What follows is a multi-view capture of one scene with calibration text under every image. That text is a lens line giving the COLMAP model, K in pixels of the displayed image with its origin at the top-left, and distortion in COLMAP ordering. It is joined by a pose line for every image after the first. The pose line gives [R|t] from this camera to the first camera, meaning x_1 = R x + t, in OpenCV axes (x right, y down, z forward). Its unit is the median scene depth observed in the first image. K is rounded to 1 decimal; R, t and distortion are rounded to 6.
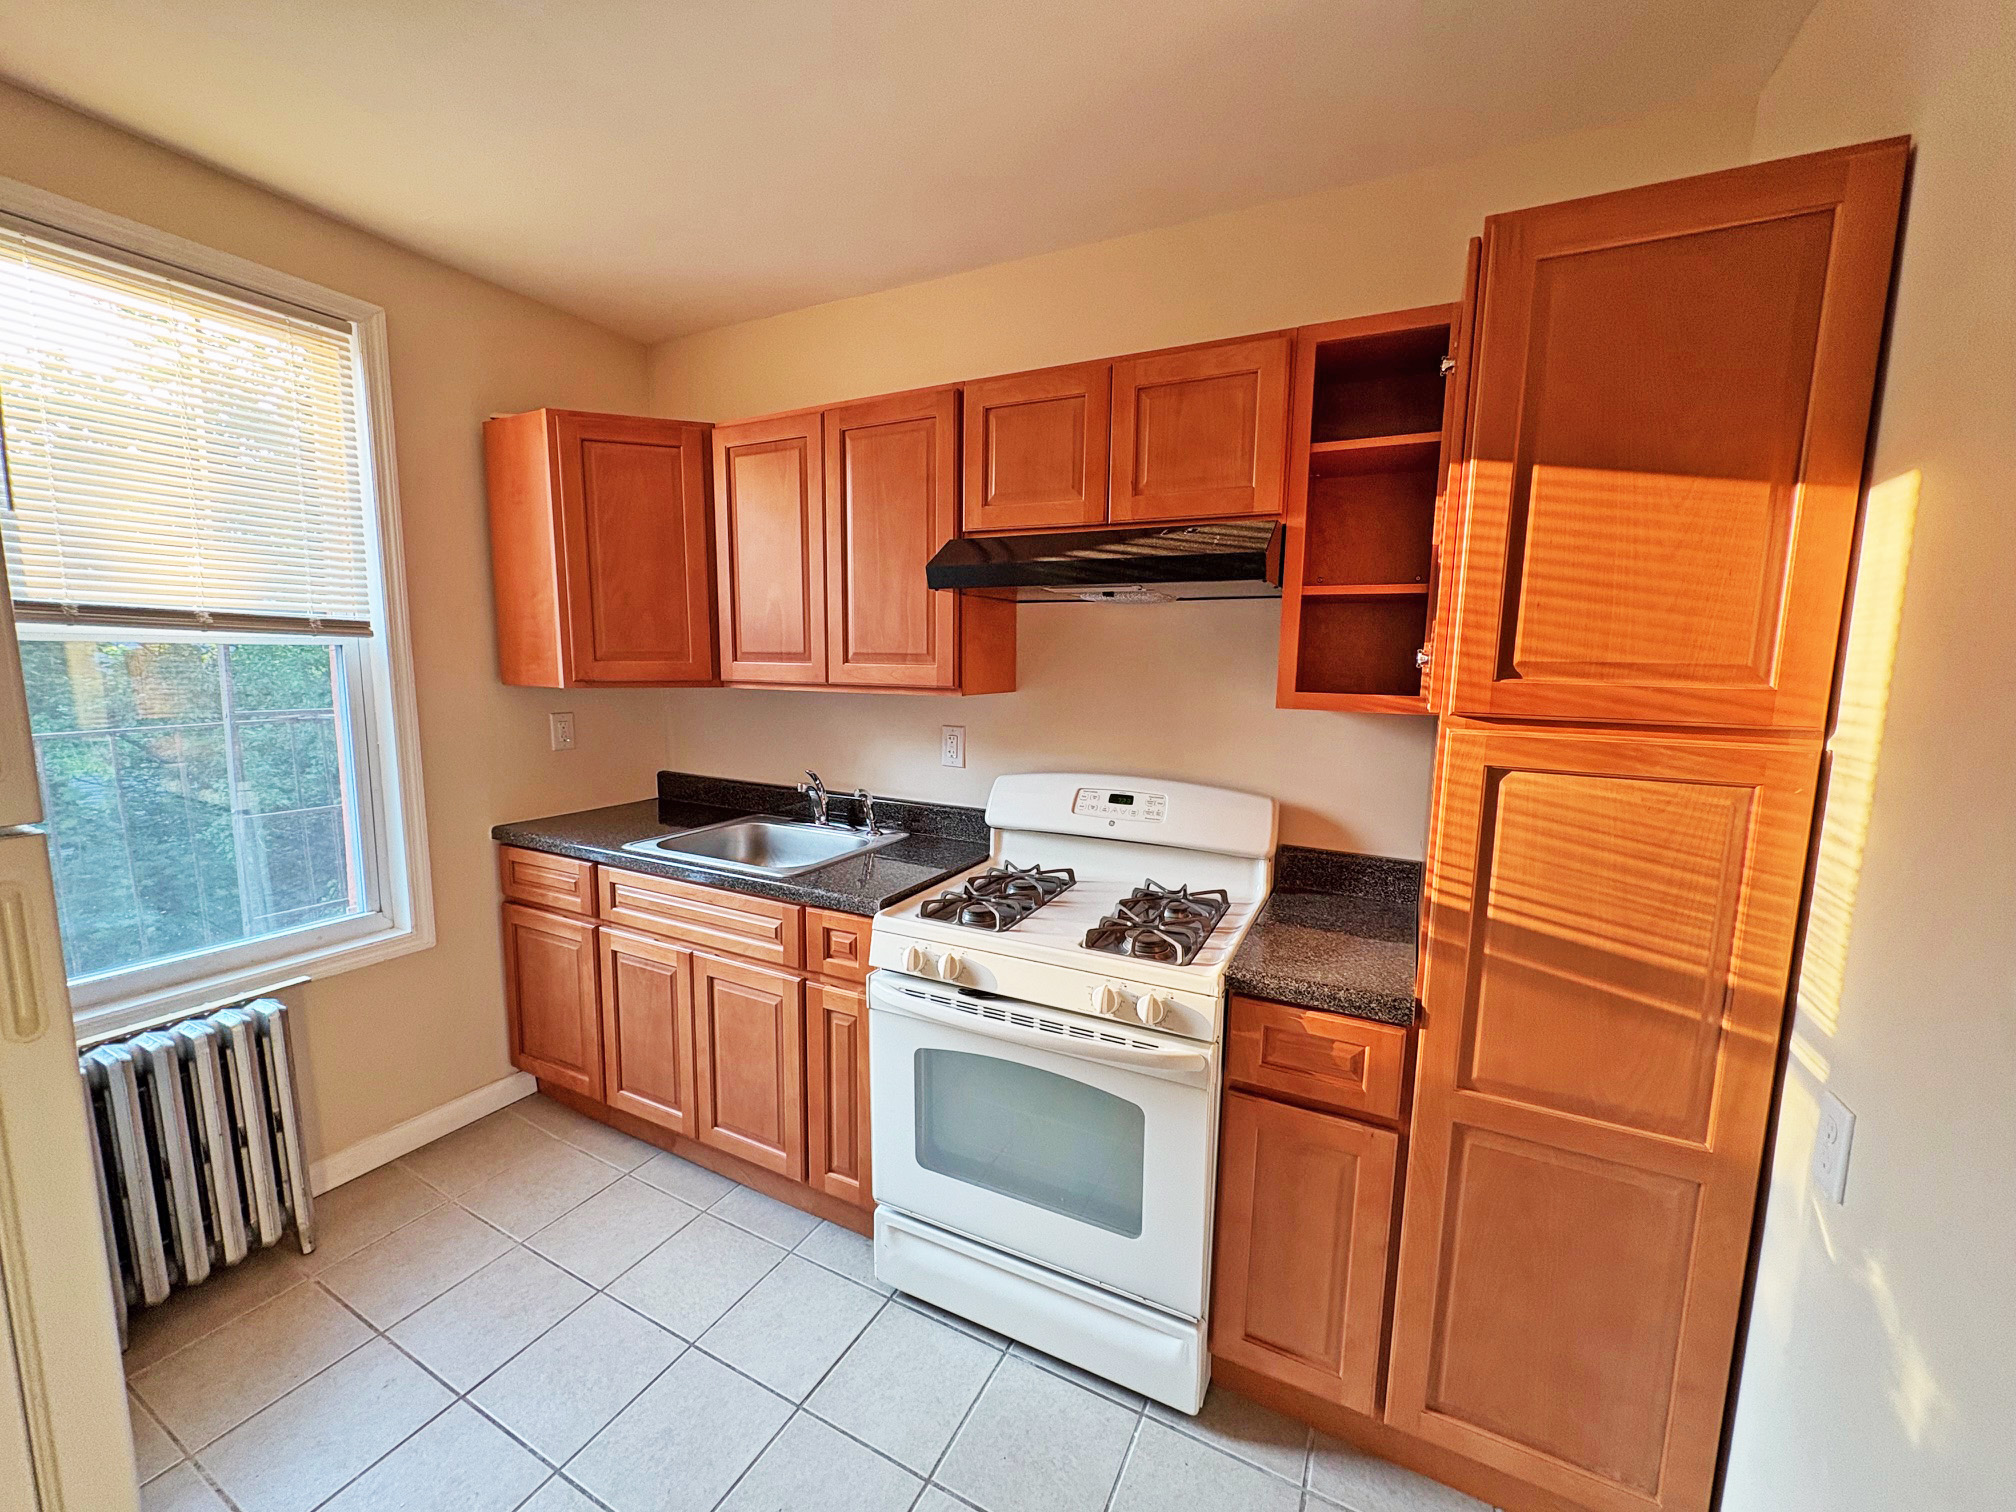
lens RADIAL K [[802.4, 0, 1006.8], [0, 802.4, 759.7], [0, 0, 1]] dist [-0.000975, -0.000197]
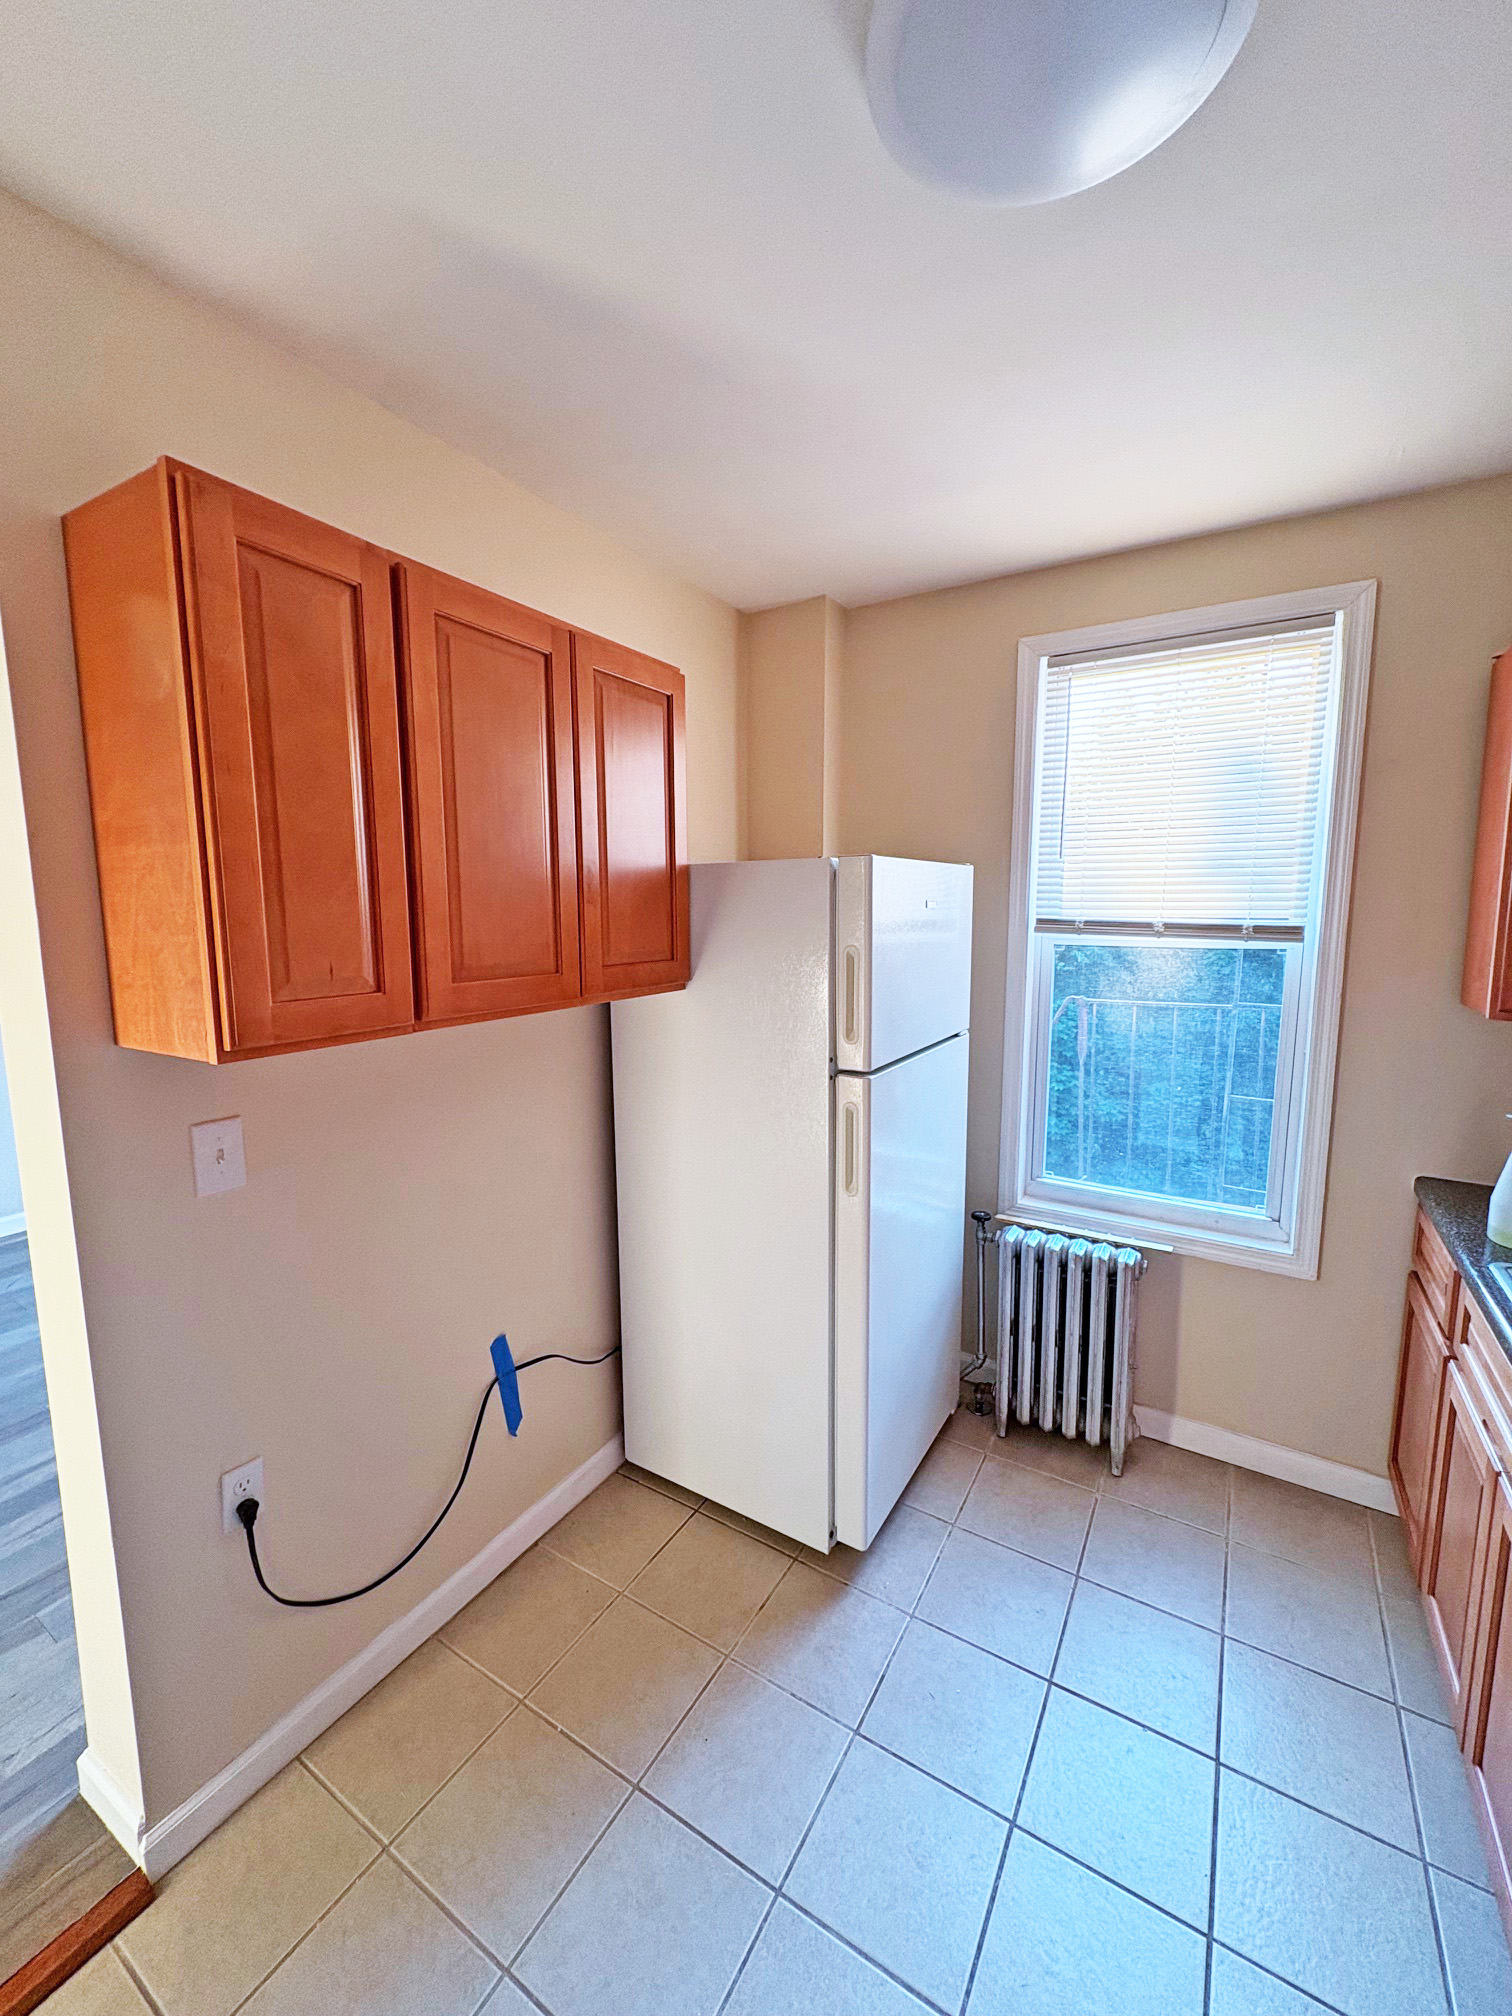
lens RADIAL K [[802.4, 0, 755.6], [0, 802.4, 1008.6], [0, 0, 1]] dist [-0.000975, -0.000197]
pose [[-0.067823, 0.113175, -0.991257, 0.221205], [-0.128691, 0.984253, 0.121181, -0.113391], [0.989363, 0.135785, -0.052191, 0.438420]]
